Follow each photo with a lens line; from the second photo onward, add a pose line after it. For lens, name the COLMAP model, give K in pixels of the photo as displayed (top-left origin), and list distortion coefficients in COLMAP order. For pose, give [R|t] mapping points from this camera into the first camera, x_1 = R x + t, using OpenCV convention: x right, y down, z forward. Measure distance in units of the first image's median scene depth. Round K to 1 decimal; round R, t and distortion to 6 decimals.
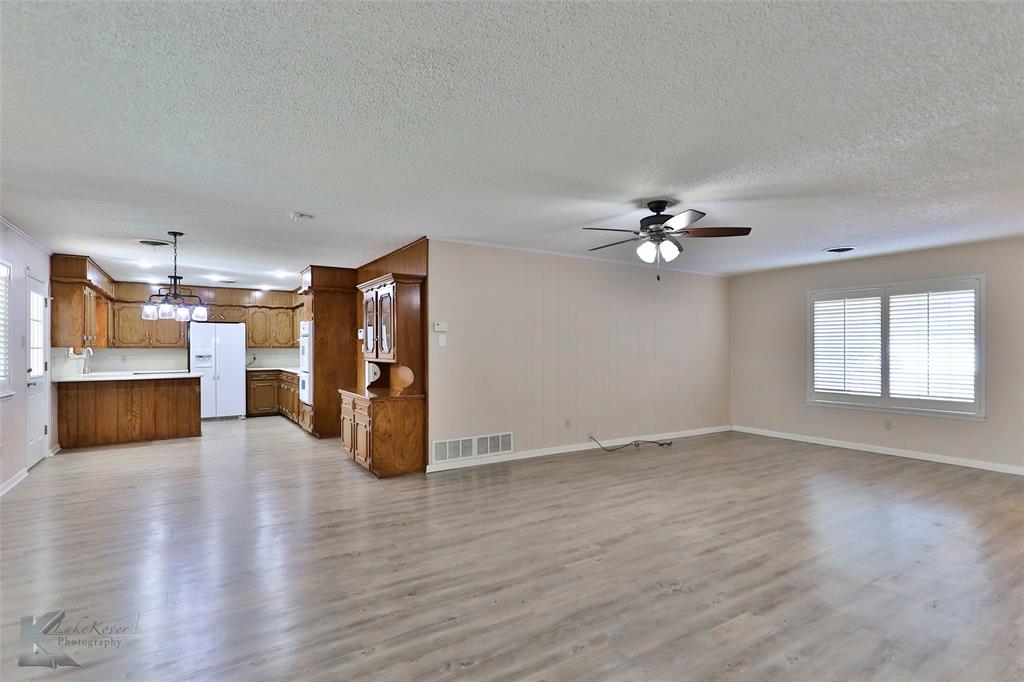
lens RADIAL K [[490.7, 0, 507.2], [0, 490.7, 353.7], [0, 0, 1]] dist [0.020828, -0.006928]
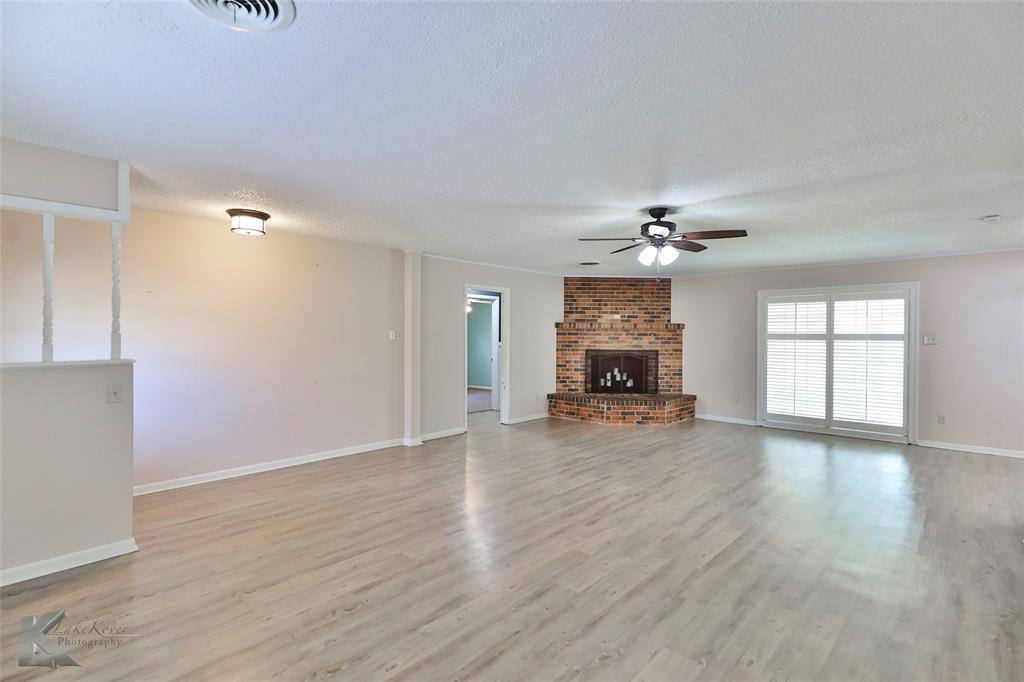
lens RADIAL K [[490.7, 0, 502.7], [0, 490.7, 338.0], [0, 0, 1]] dist [0.020828, -0.006928]
pose [[-0.970323, -0.006389, -0.241728, 0.557061], [-0.010227, 0.999841, 0.014627, -0.025582], [0.241596, 0.016665, -0.970234, 1.224040]]
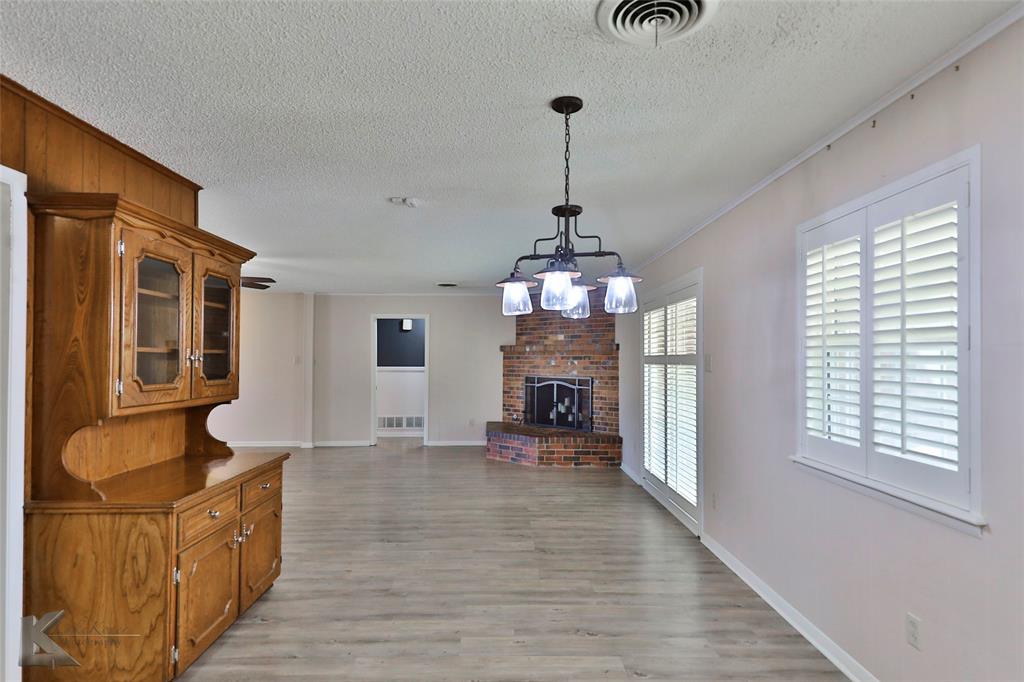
lens RADIAL K [[550.9, 0, 514.1], [0, 550.9, 358.6], [0, 0, 1]] dist [0.018452, -0.005219]
pose [[-0.853335, -0.002448, 0.521358, -0.704695], [0.001880, 0.999968, 0.007773, -0.028296], [-0.521360, 0.007614, -0.853303, 1.139975]]
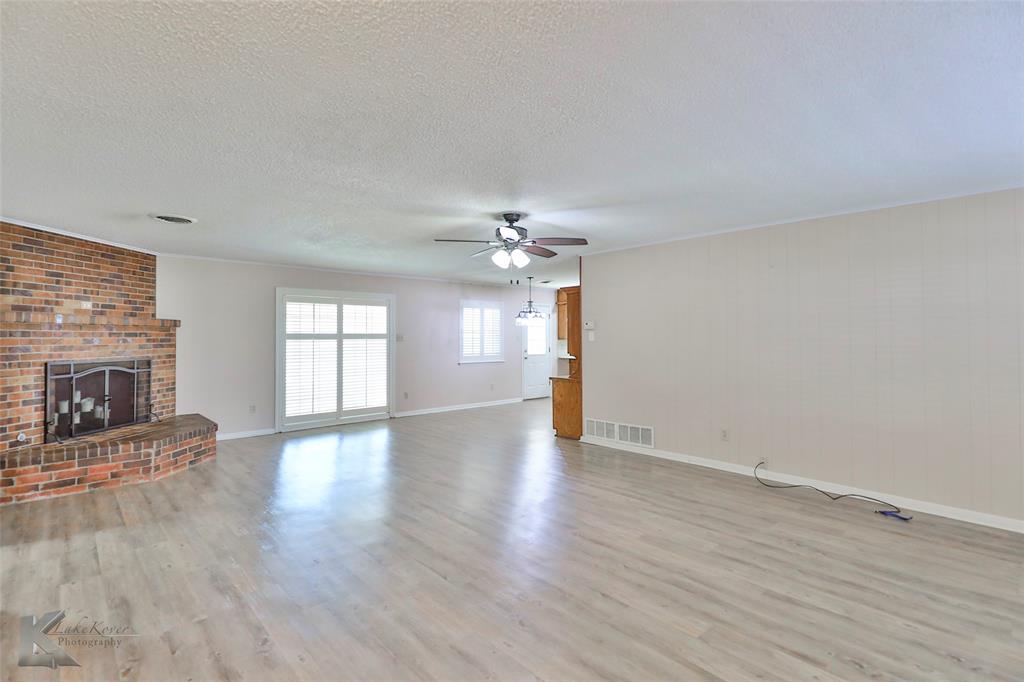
lens RADIAL K [[490.7, 0, 518.9], [0, 490.7, 328.0], [0, 0, 1]] dist [0.020828, -0.006928]
pose [[0.183816, -0.018398, -0.982788, 0.876635], [-0.007395, 0.999771, -0.020099, -0.018736], [0.982933, 0.010962, 0.183638, 0.510570]]
